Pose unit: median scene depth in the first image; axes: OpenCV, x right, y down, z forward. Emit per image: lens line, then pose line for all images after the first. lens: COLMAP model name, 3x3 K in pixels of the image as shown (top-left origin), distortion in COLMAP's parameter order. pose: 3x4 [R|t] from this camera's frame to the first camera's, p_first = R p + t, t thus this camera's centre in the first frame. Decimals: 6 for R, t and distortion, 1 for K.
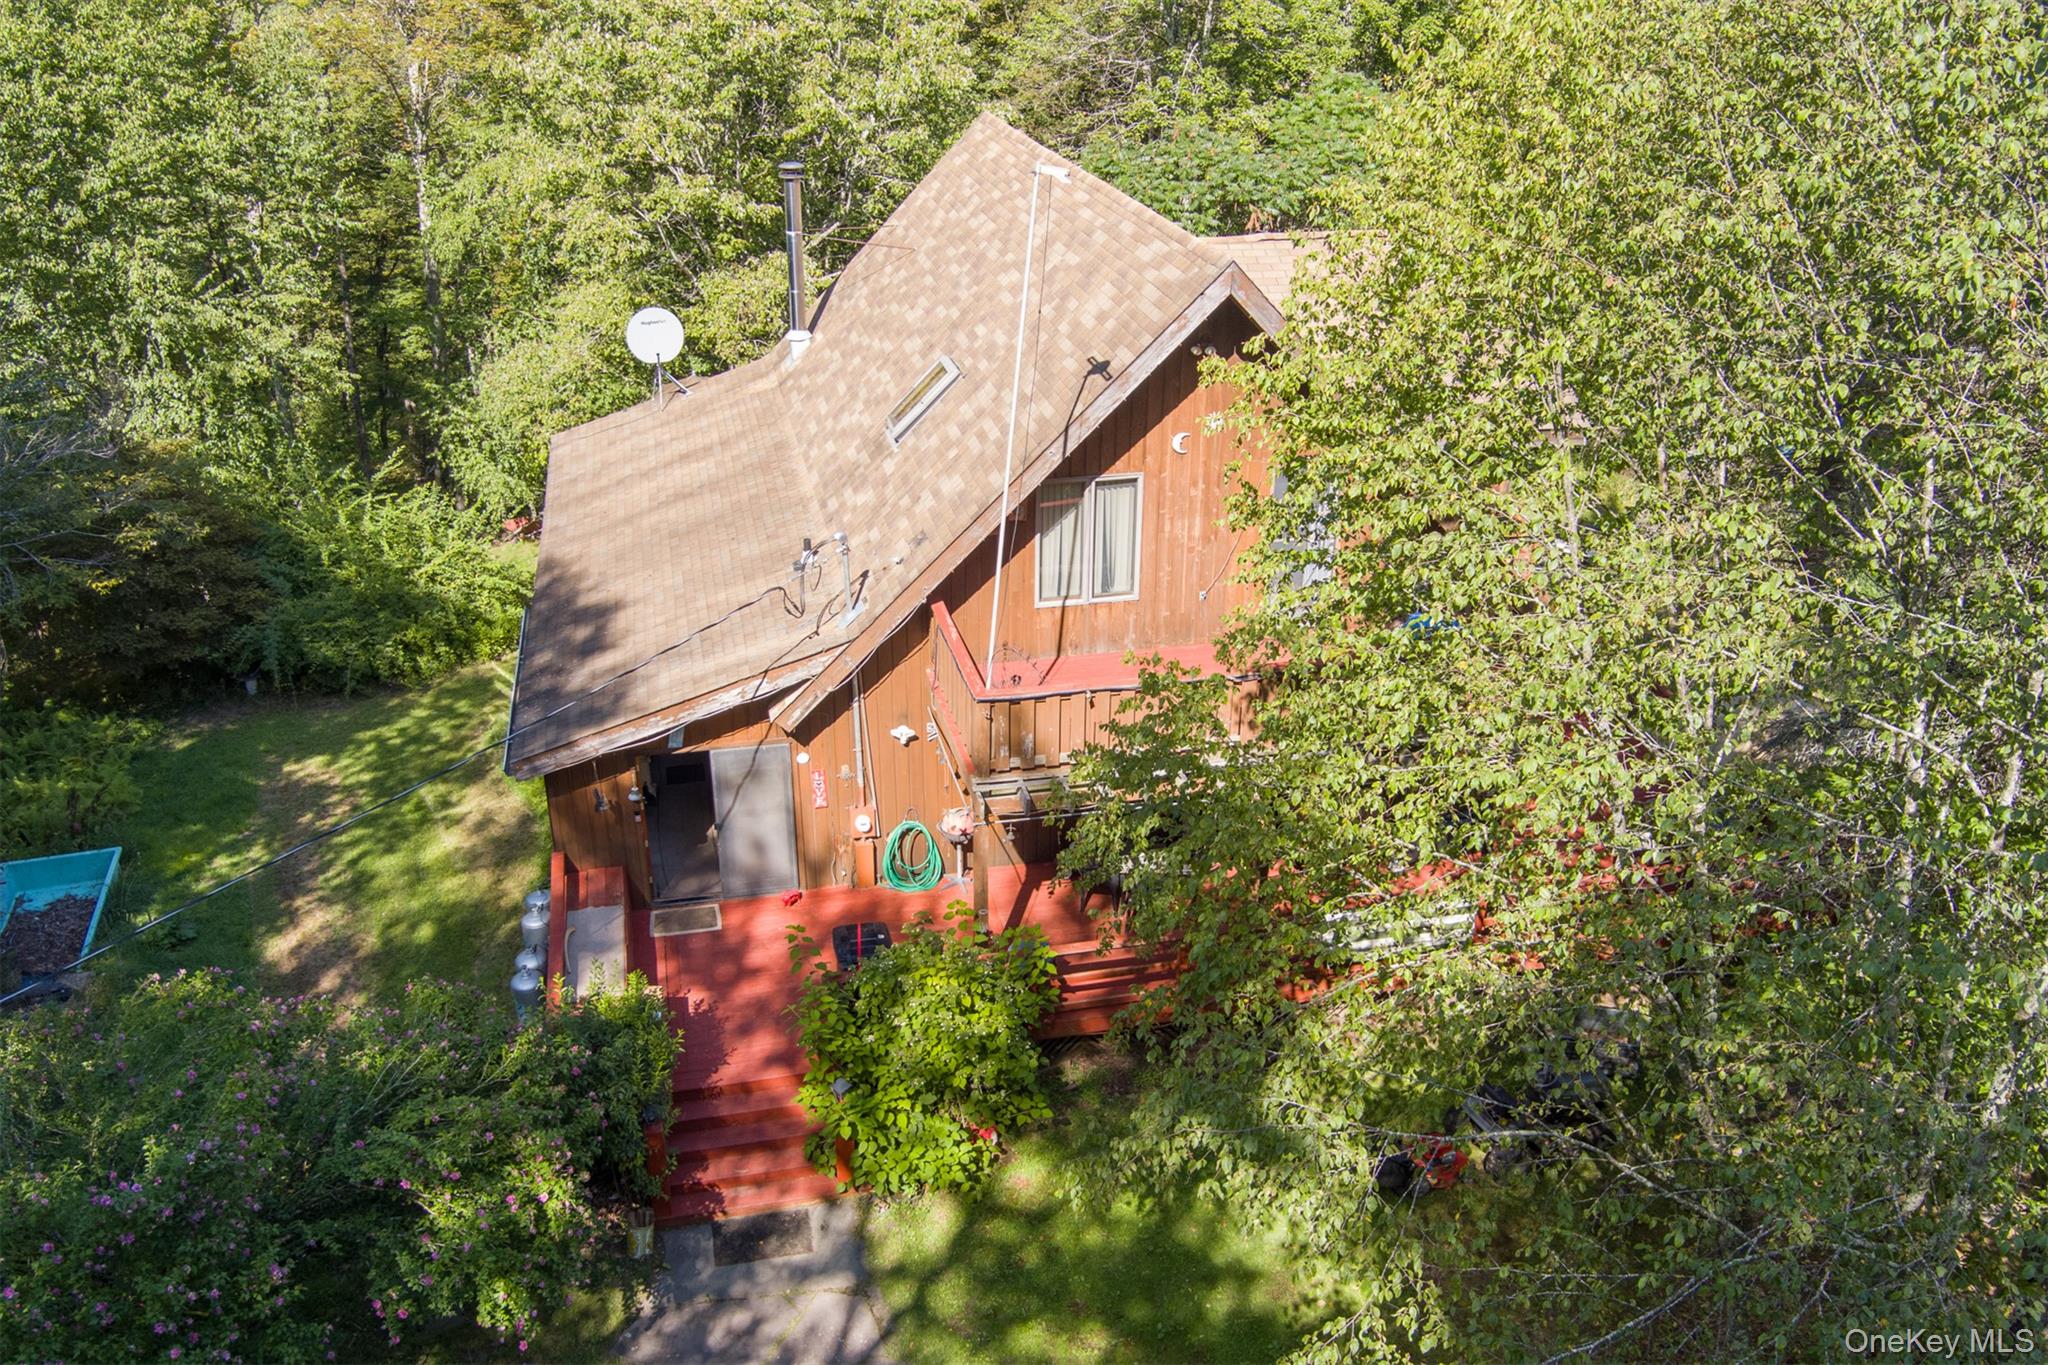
lens RADIAL K [[1650.2, 0, 1024.6], [0, 1650.2, 681.4], [0, 0, 1]] dist [-0.077667, 0.028397]
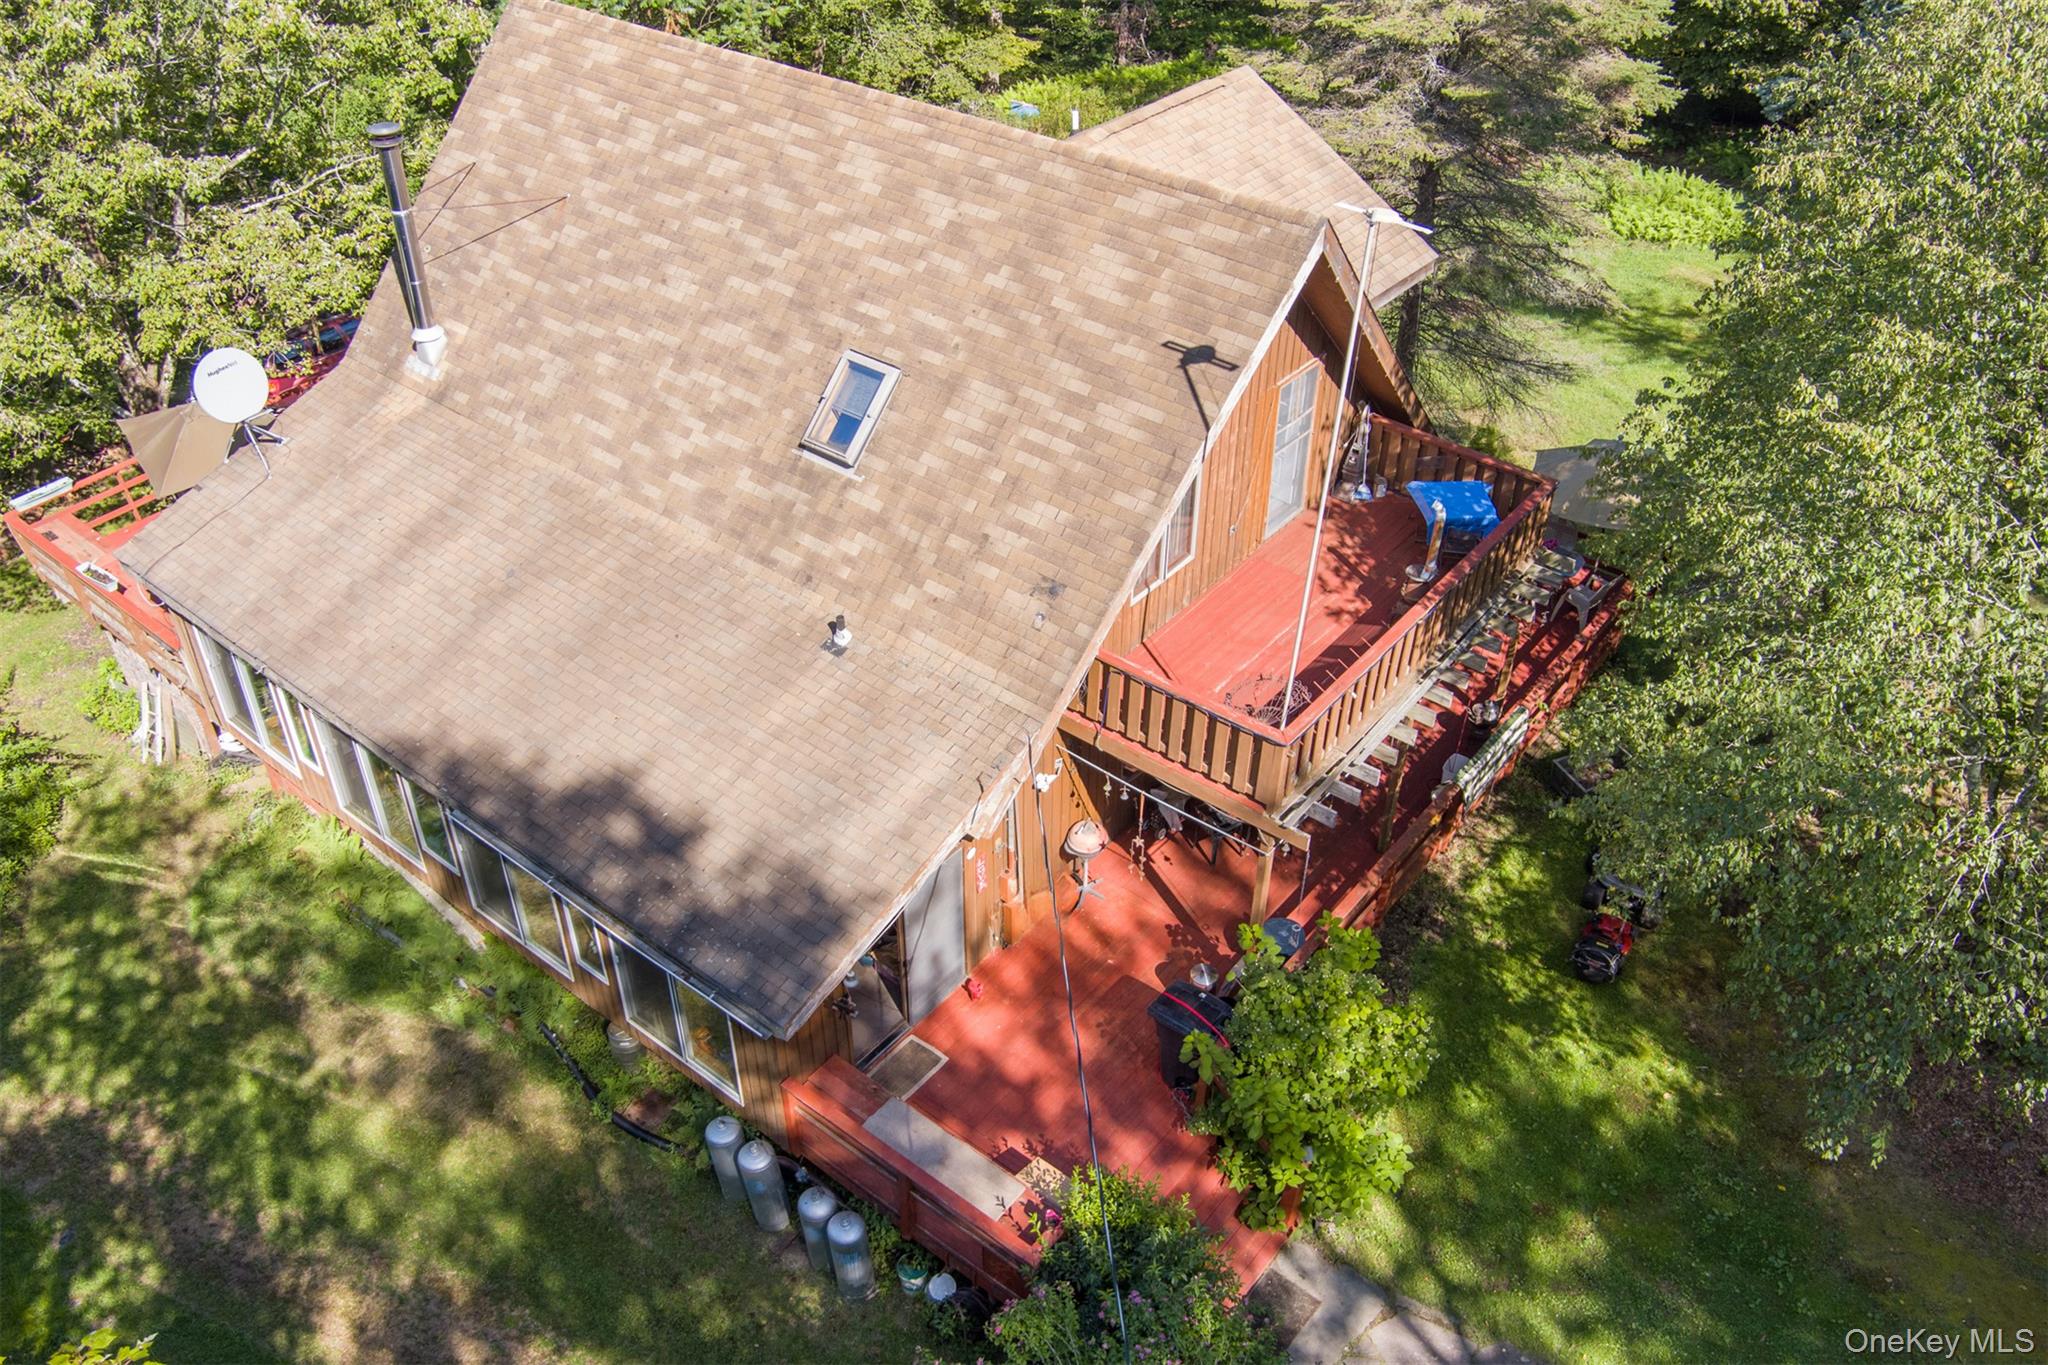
lens RADIAL K [[1650.2, 0, 1021.3], [0, 1650.2, 681.5], [0, 0, 1]] dist [-0.077667, 0.028397]
pose [[0.781886, -0.391888, 0.484848, -0.474903], [0.274435, 0.914676, 0.296739, -0.277282], [-0.559767, -0.098957, 0.822720, 0.230363]]
